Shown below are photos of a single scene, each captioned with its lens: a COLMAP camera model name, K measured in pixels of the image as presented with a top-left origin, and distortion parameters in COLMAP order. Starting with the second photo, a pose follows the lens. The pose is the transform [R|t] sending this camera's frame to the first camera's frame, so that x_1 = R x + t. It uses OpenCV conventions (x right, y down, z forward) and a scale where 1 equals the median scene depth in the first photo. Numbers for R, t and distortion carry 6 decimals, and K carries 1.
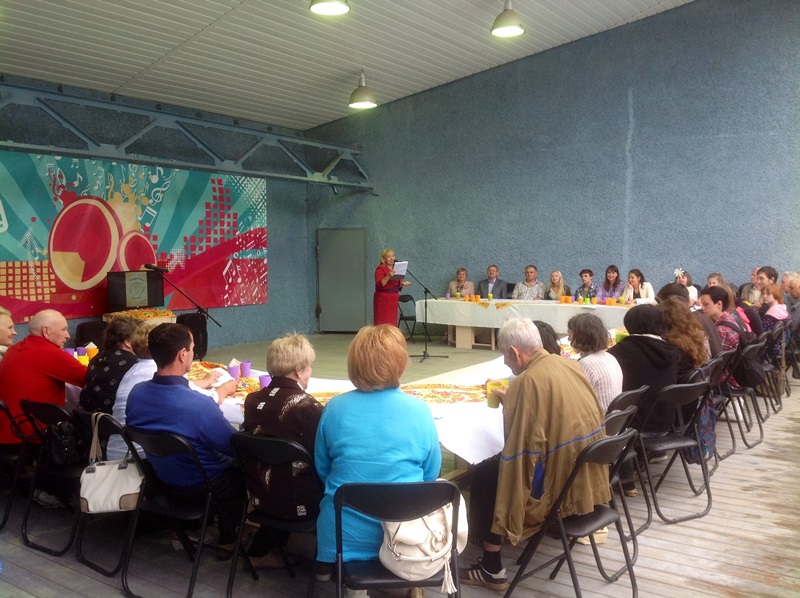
lens RADIAL K [[754.9, 0, 400.0], [0, 754.9, 299.0], [0, 0, 1]] dist [0.176091, -0.409804]
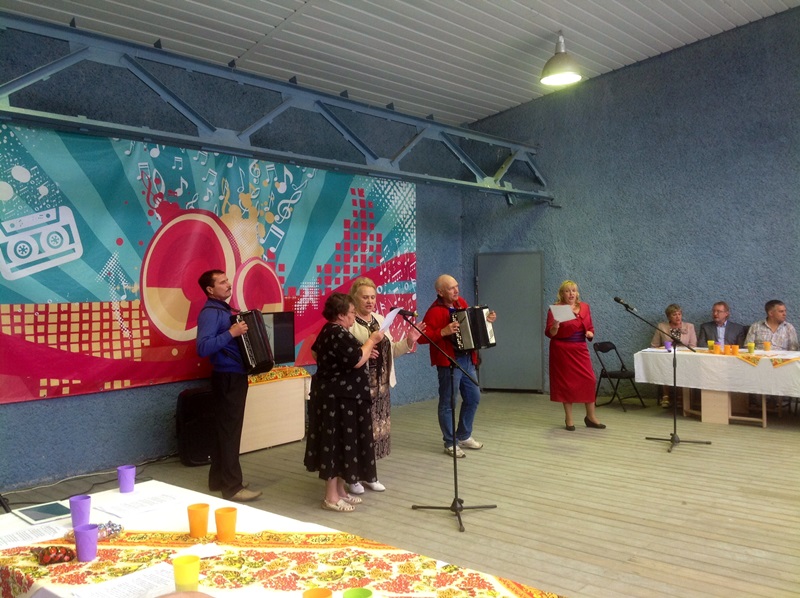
lens RADIAL K [[754.9, 0, 400.0], [0, 754.9, 299.0], [0, 0, 1]] dist [0.176091, -0.409804]
pose [[0.993930, -0.005360, -0.109882, -0.123070], [0.000847, 0.999156, -0.041075, -0.018975], [0.110009, 0.040732, 0.993096, 0.282340]]
